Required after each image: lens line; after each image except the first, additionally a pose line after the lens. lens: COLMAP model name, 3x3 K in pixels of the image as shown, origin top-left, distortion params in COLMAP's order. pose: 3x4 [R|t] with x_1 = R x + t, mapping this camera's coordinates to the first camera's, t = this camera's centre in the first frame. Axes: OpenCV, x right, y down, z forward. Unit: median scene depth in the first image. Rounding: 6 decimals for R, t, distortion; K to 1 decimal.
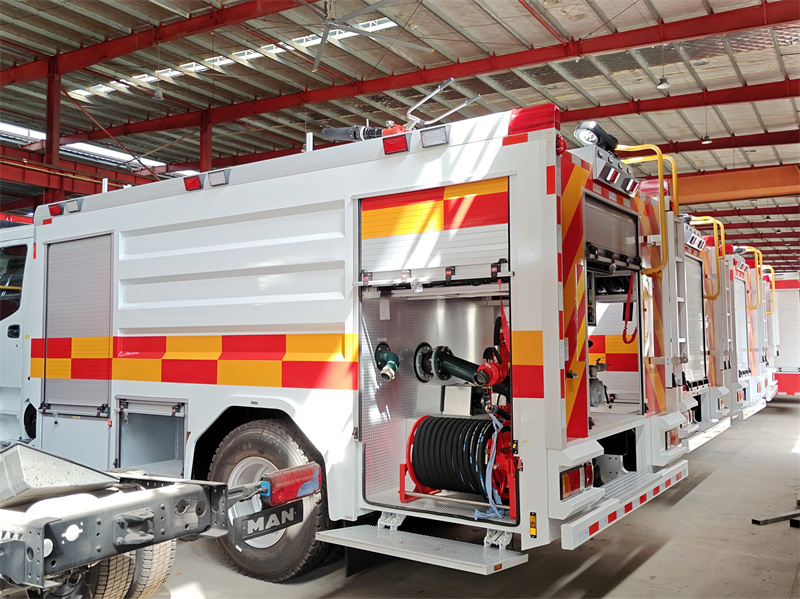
lens RADIAL K [[733.1, 0, 359.9], [0, 733.1, 308.0], [0, 0, 1]] dist [0.051760, -0.015866]
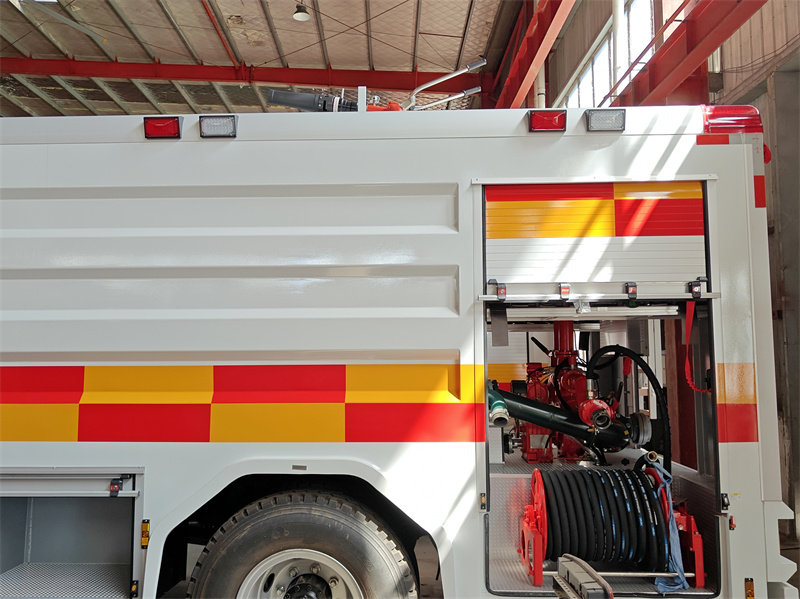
lens RADIAL K [[745.3, 0, 400.0], [0, 745.3, 299.5], [0, 0, 1]] dist [0.002576, 0.009849]
pose [[0.837599, 0.049697, 0.544020, -0.477296], [-0.024242, 0.998254, -0.053868, 0.011587], [-0.545747, 0.031932, 0.837342, 0.404959]]
